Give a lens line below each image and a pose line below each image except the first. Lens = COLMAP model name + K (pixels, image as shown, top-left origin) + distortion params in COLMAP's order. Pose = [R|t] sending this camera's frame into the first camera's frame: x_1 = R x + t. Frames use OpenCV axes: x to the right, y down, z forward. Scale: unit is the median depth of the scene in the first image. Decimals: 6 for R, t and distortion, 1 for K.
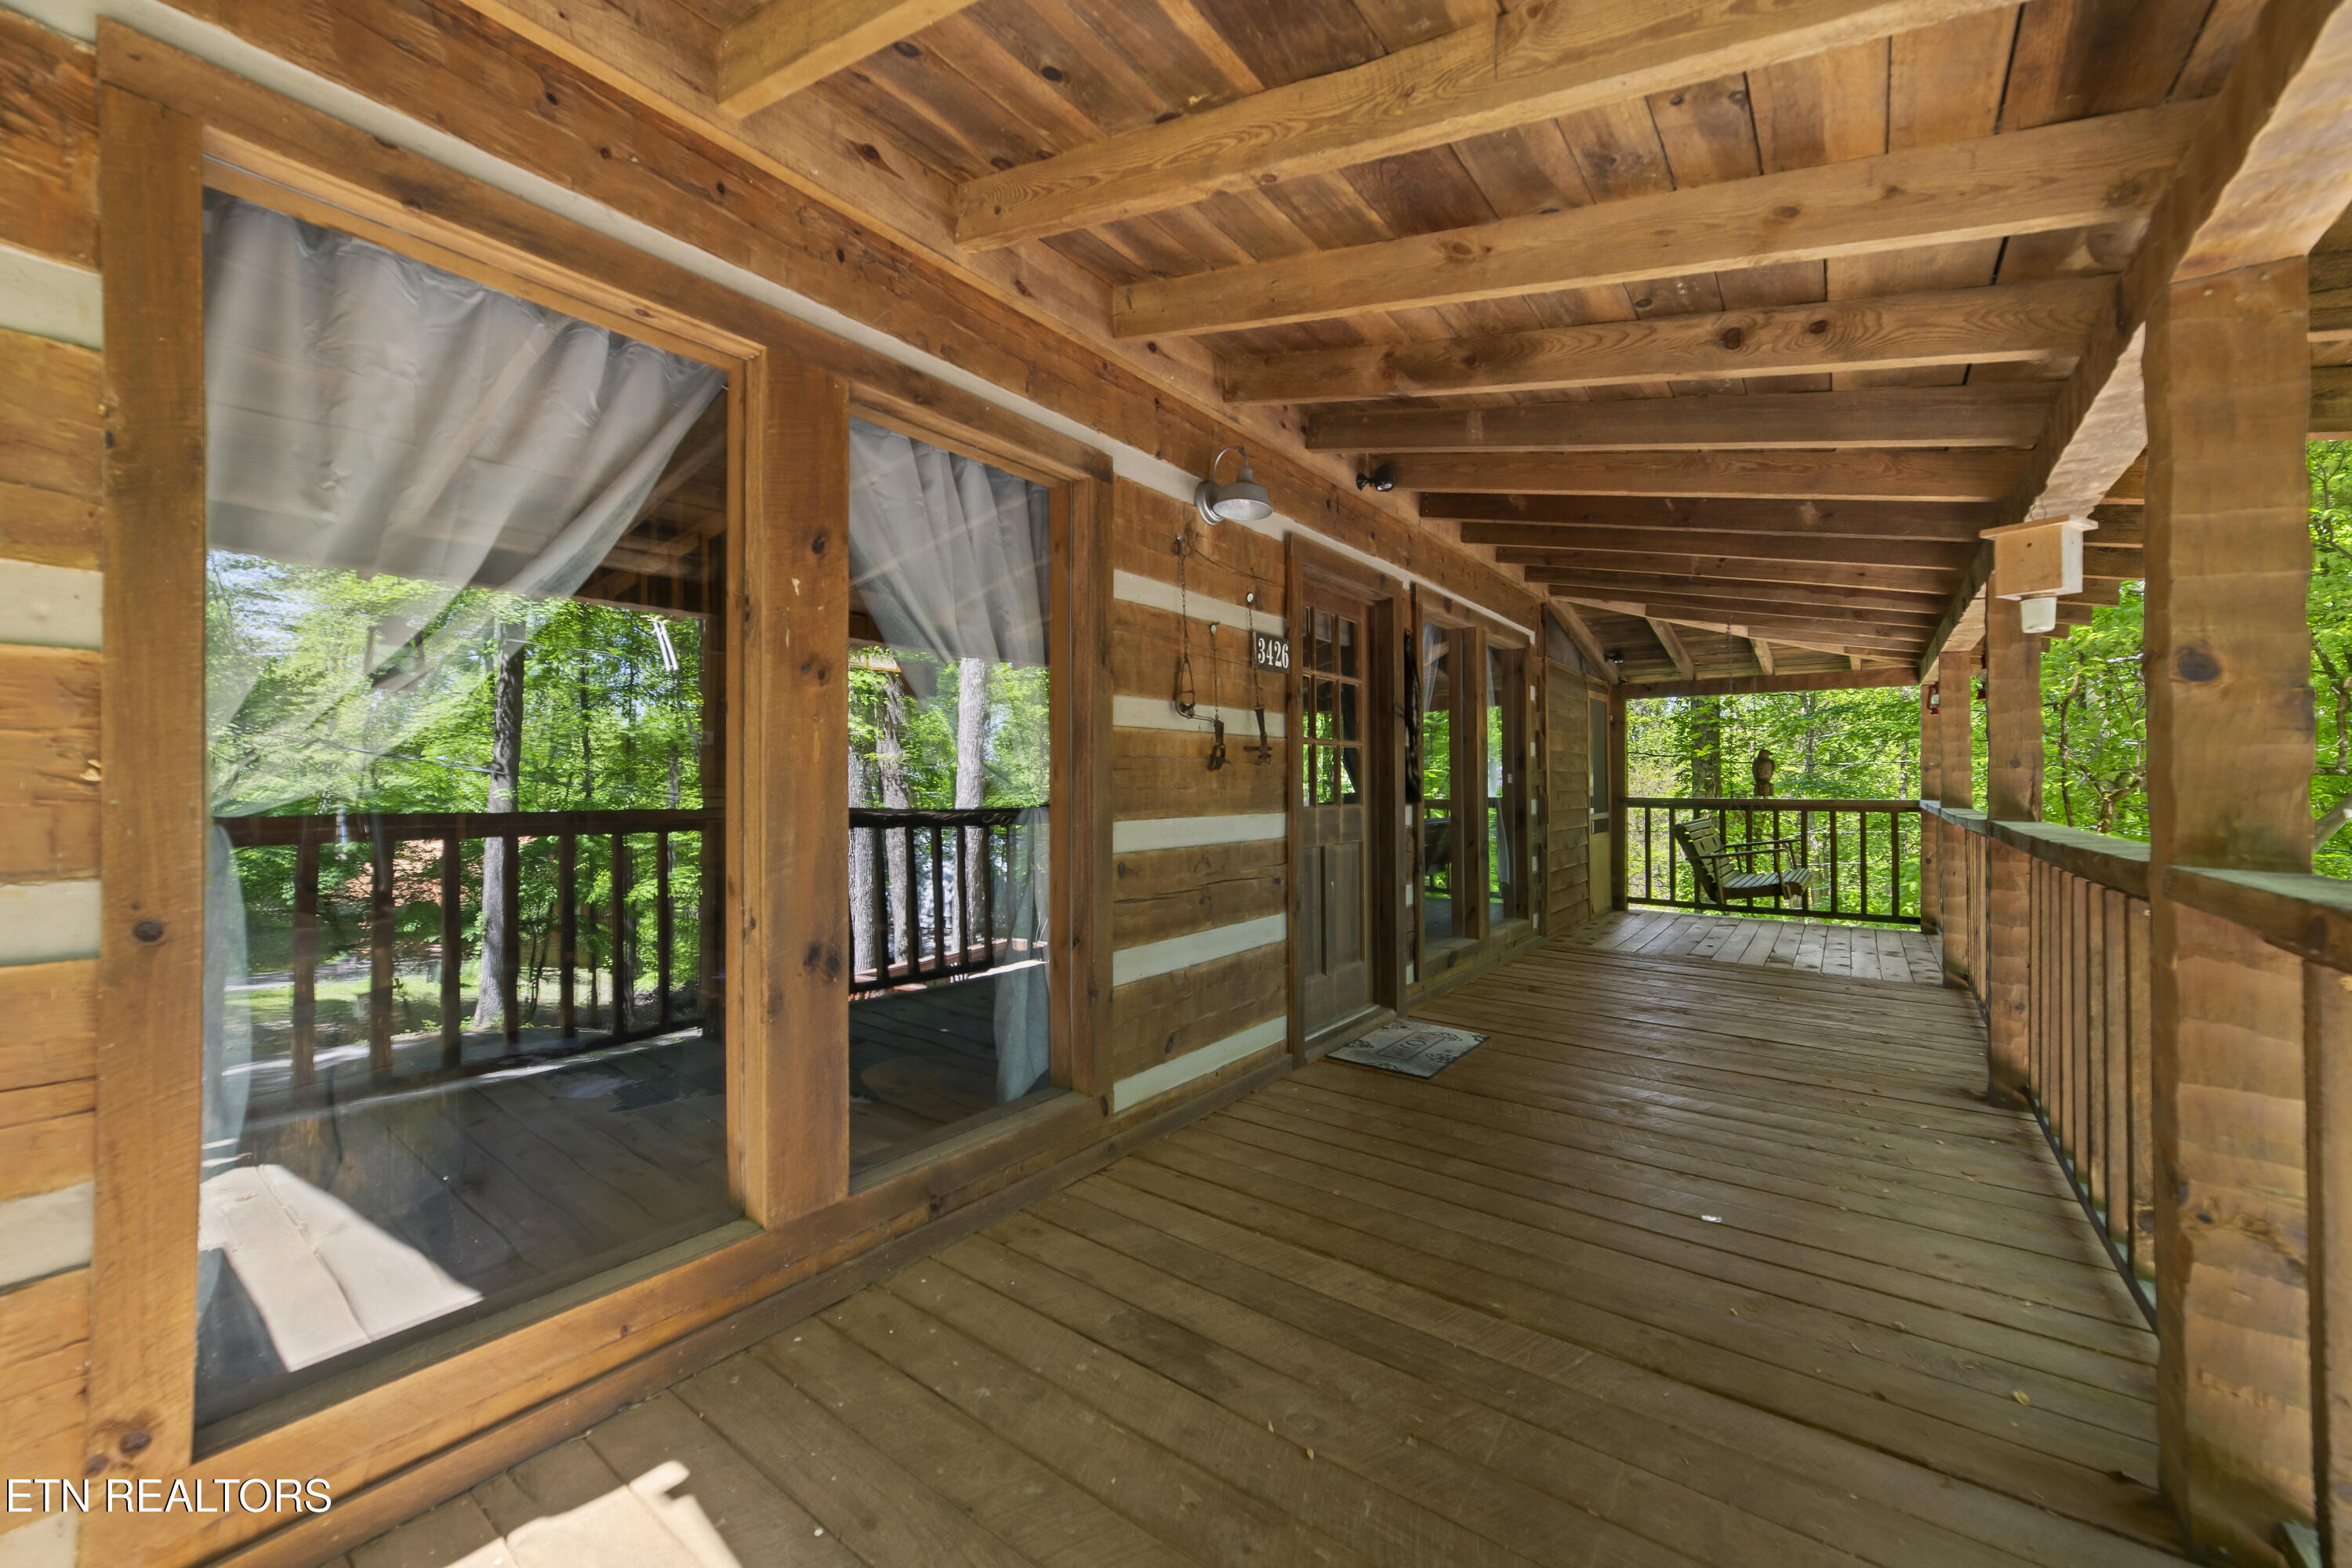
lens RADIAL K [[906.7, 0, 1183.8], [0, 906.7, 780.1], [0, 0, 1]] dist [-0.013614, 0.005974]
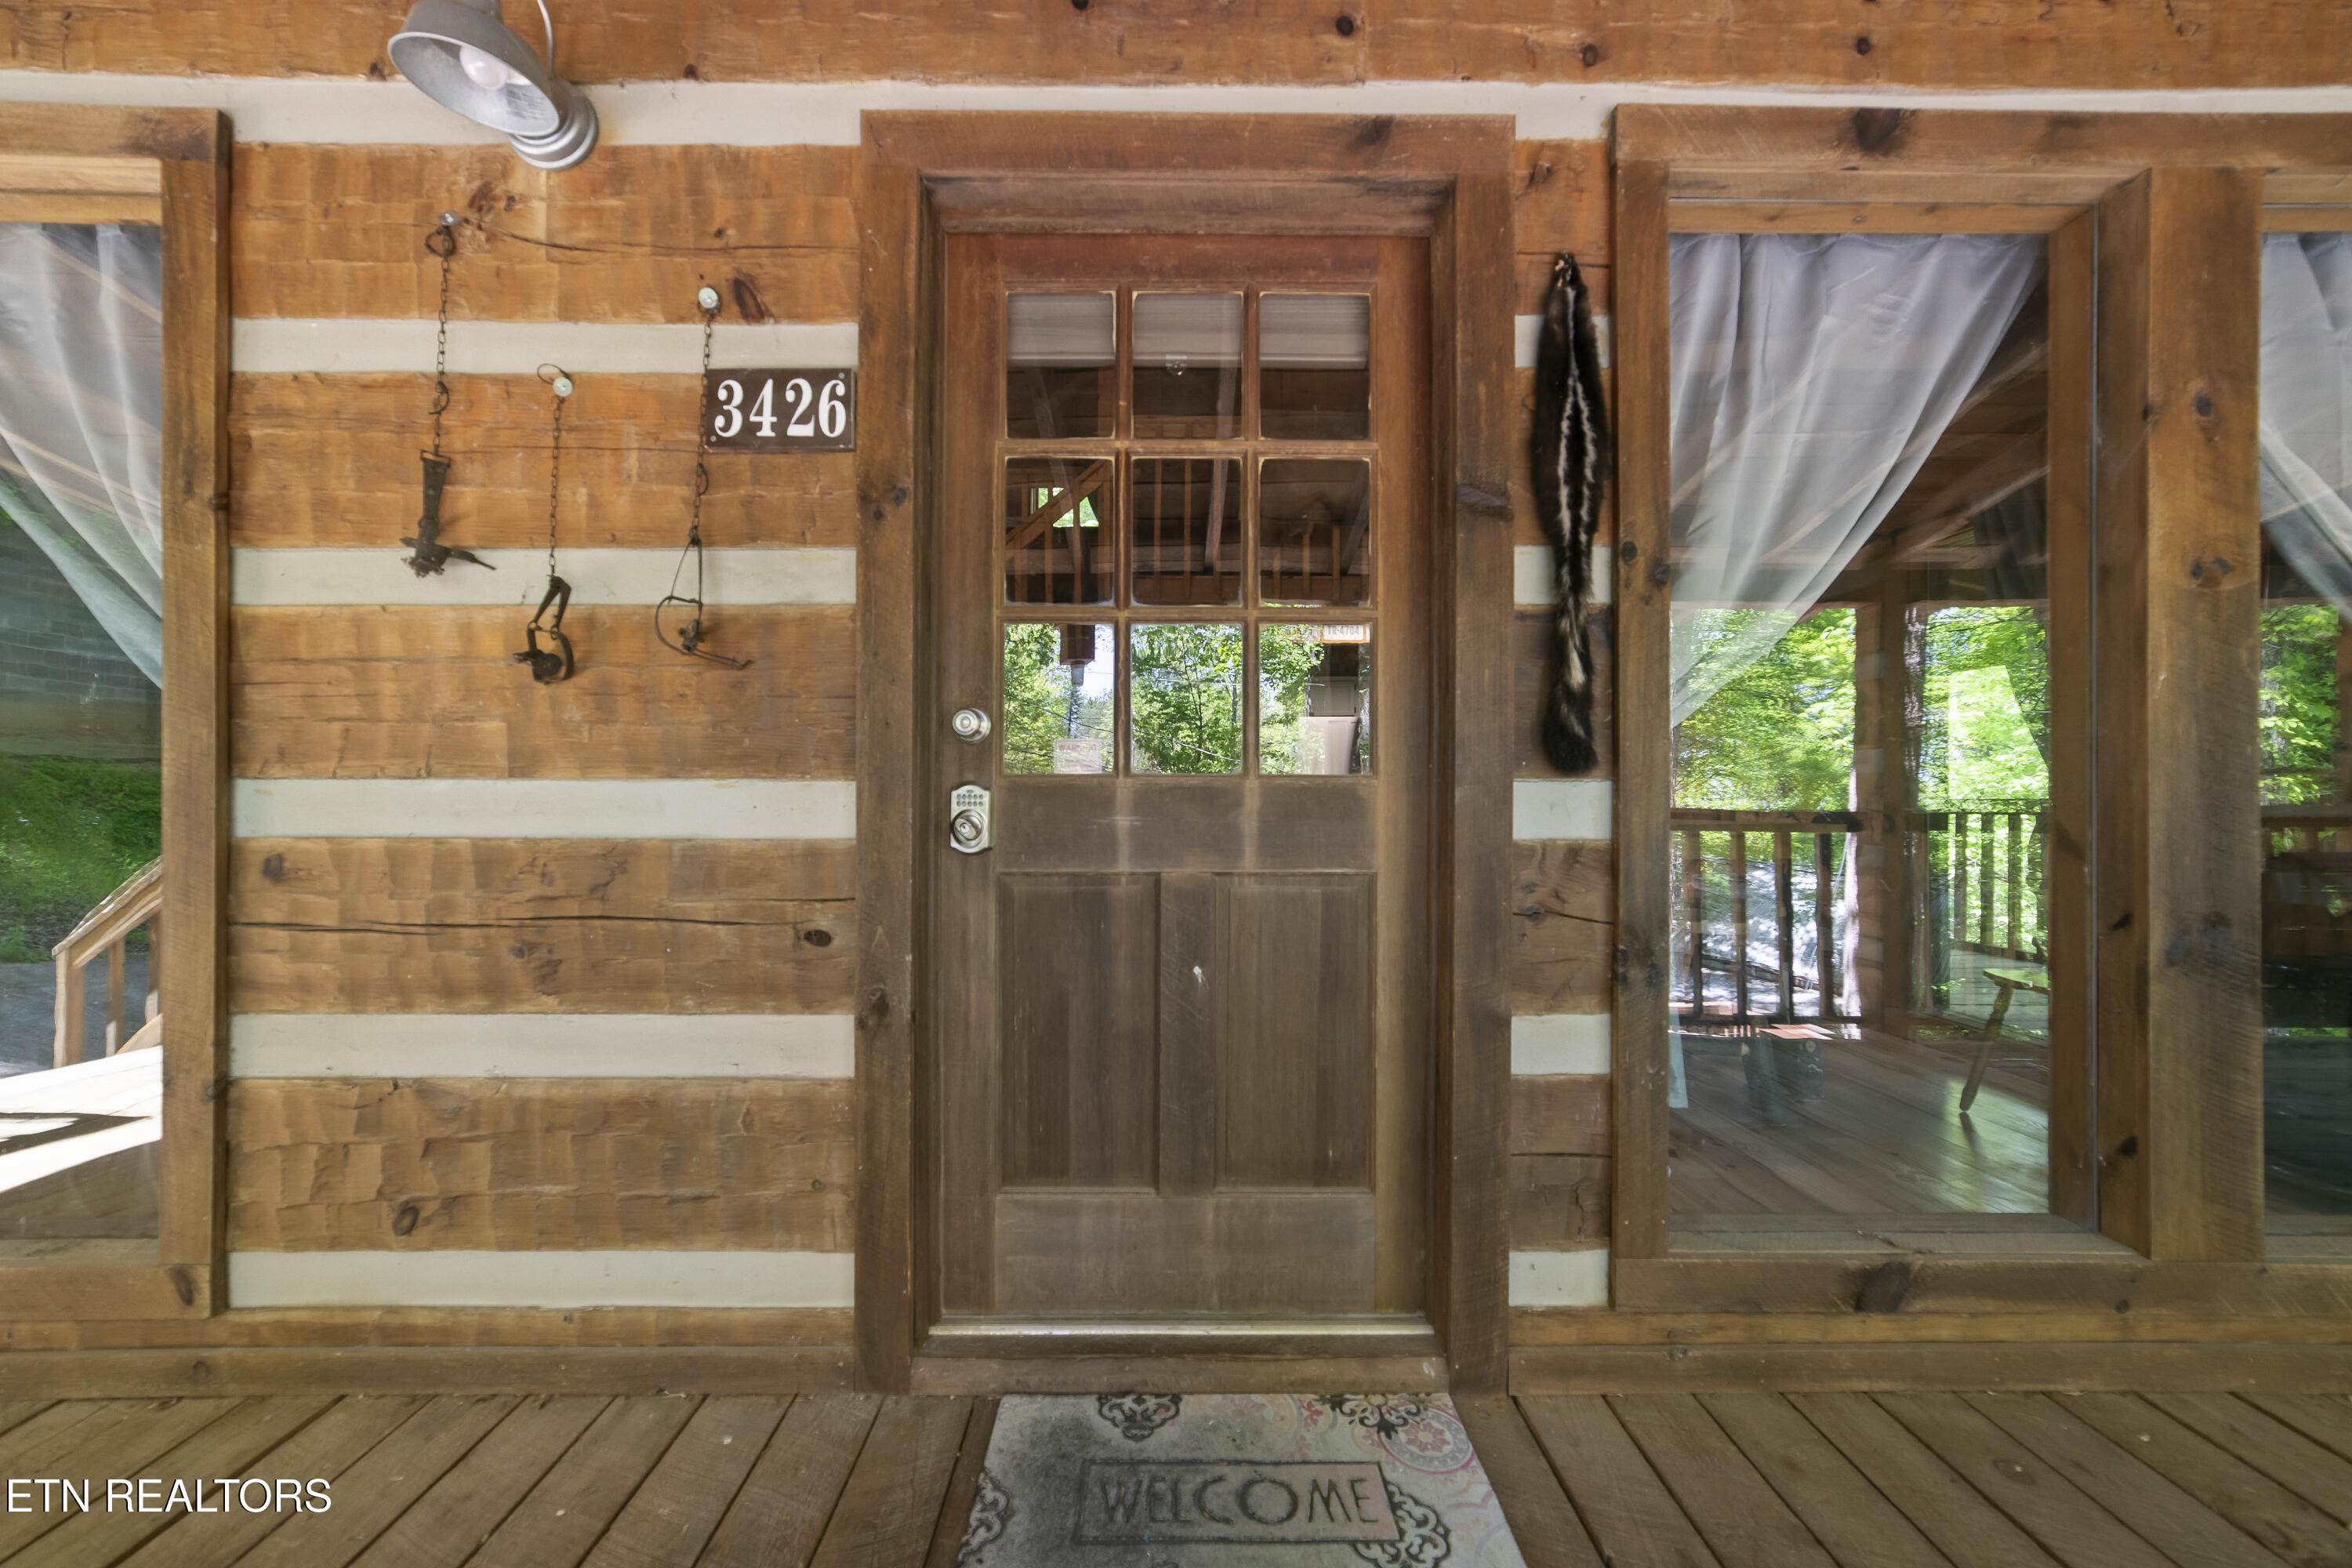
lens RADIAL K [[906.7, 0, 1183.2], [0, 906.7, 802.9], [0, 0, 1]] dist [-0.013614, 0.005974]
pose [[0.607405, 0.008694, -0.794345, 0.464537], [0.000432, 0.999936, 0.011274, 0.035821], [0.794392, -0.007191, 0.607363, 0.739833]]
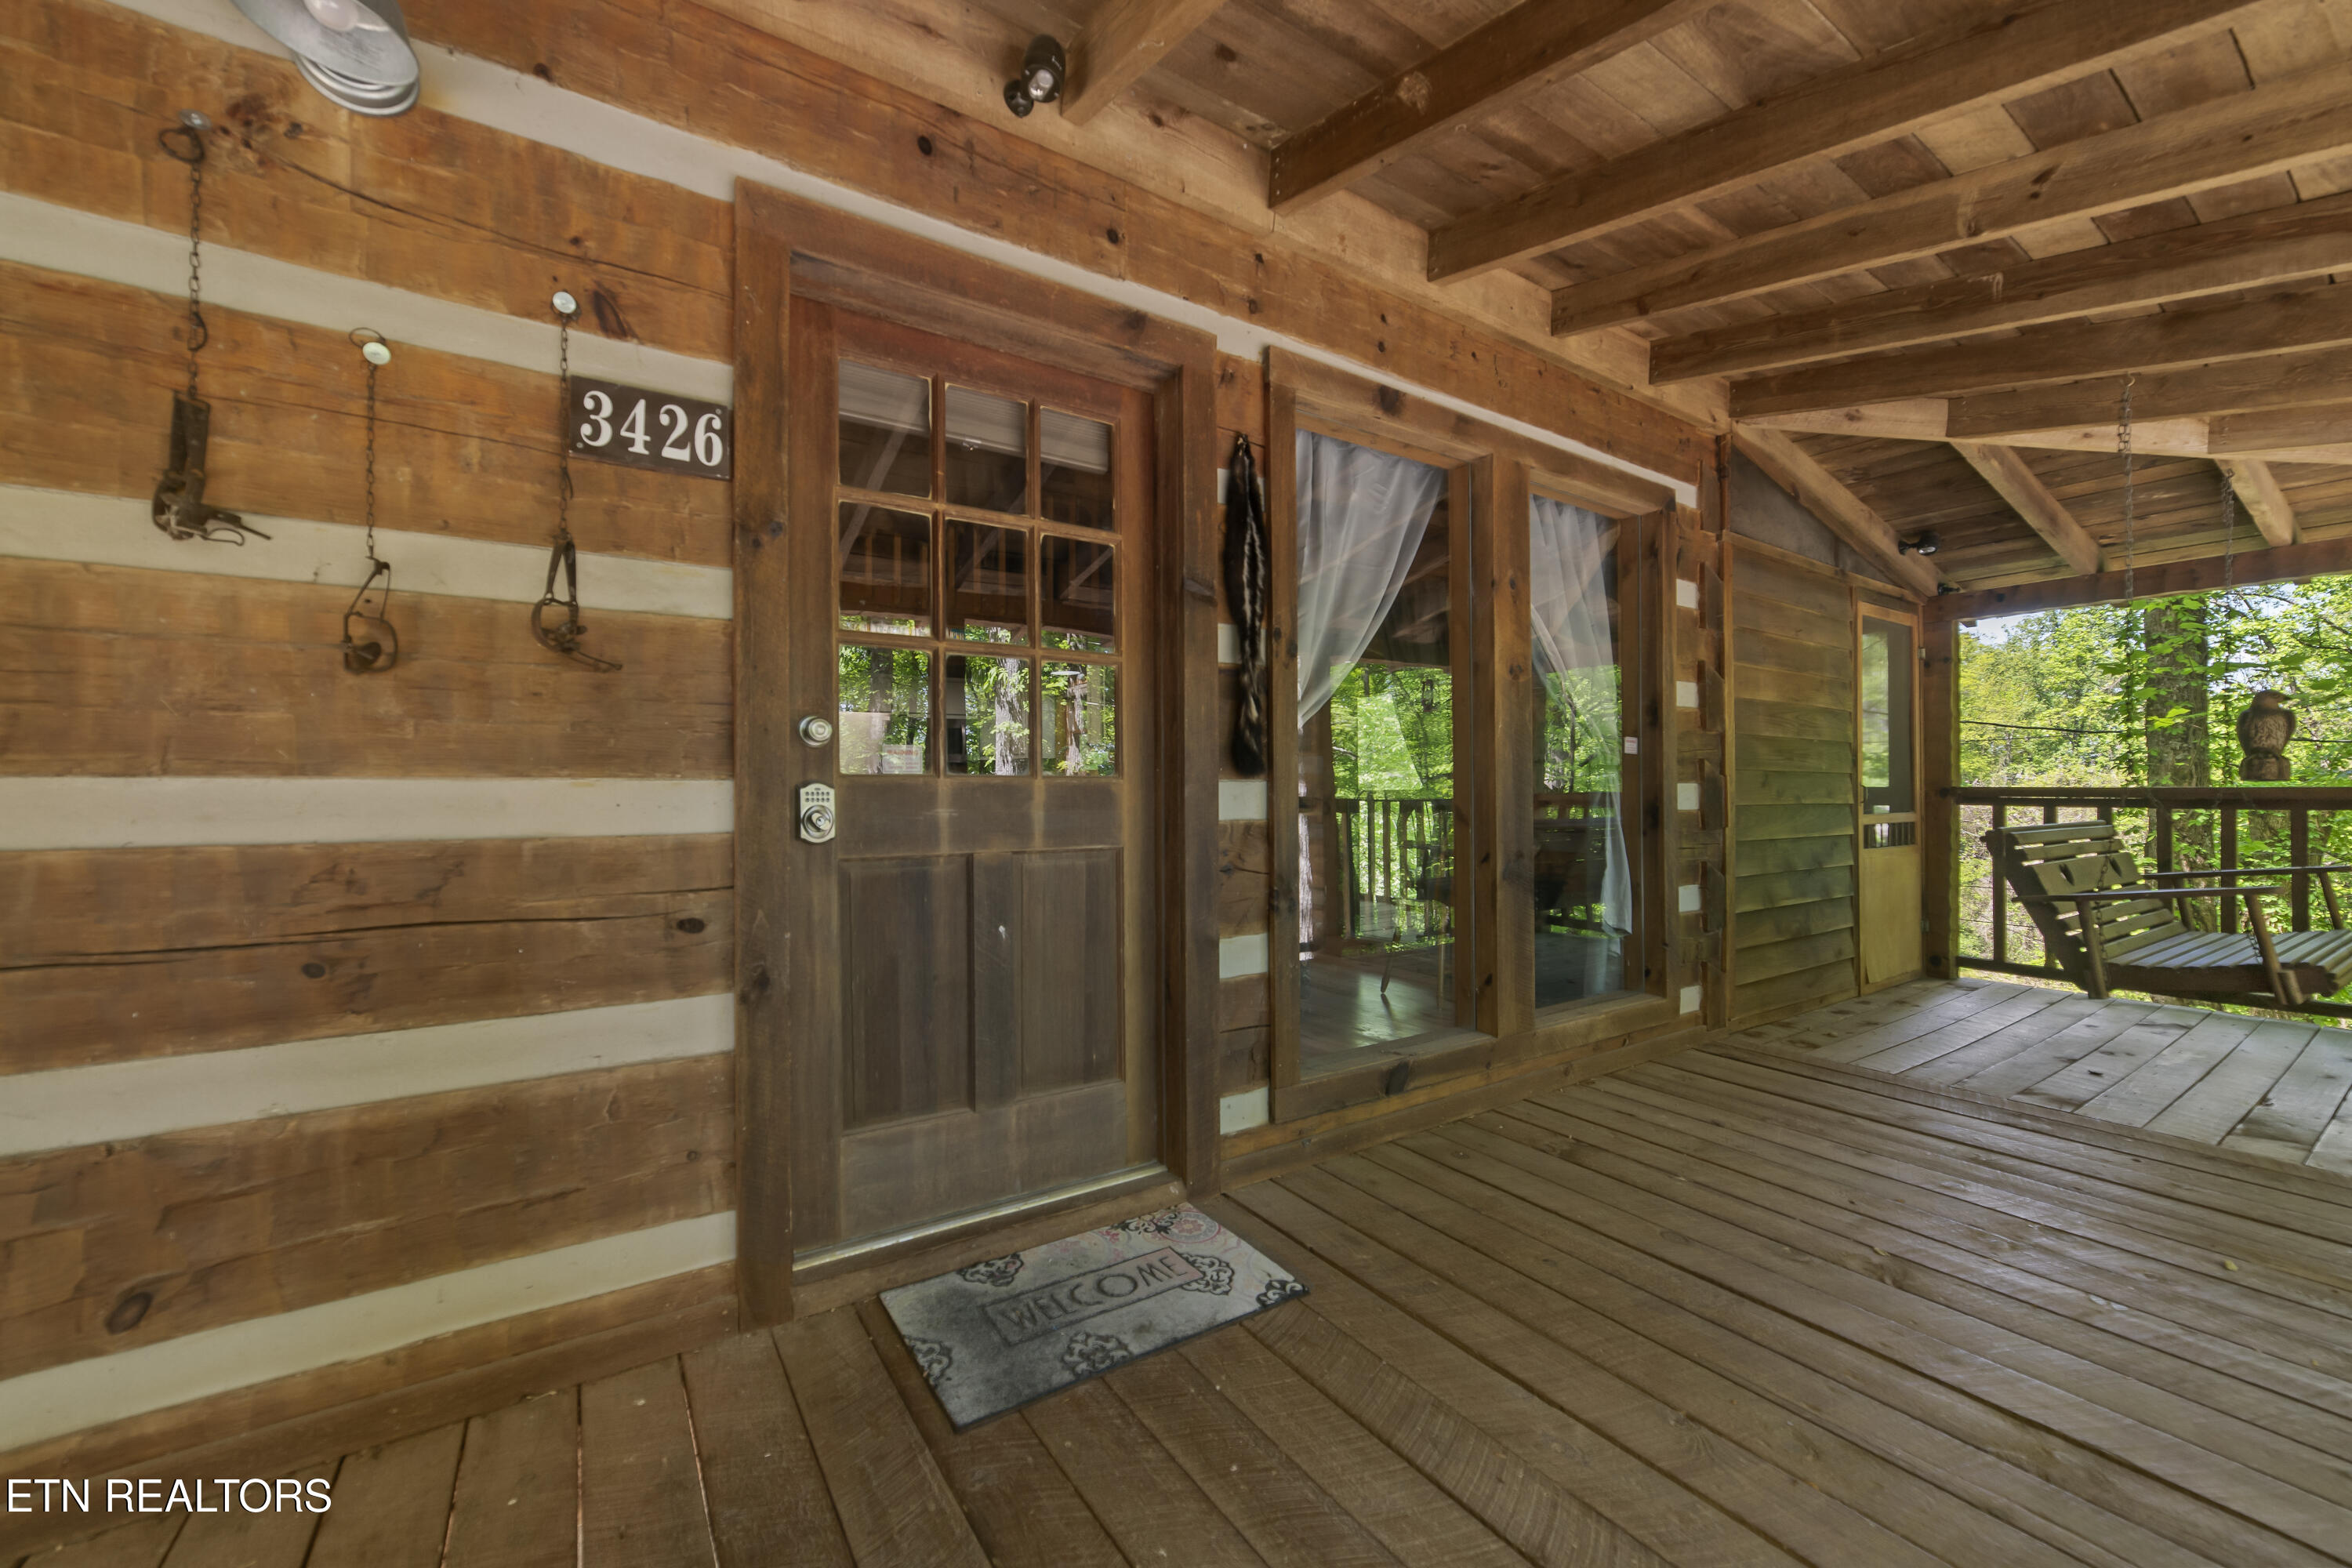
lens RADIAL K [[906.7, 0, 1173.2], [0, 906.7, 796.0], [0, 0, 1]] dist [-0.013614, 0.005974]
pose [[0.940381, 0.000308, -0.340122, 0.416159], [0.003184, 0.999948, 0.009709, 0.034690], [0.340107, -0.010214, 0.940331, 0.547769]]
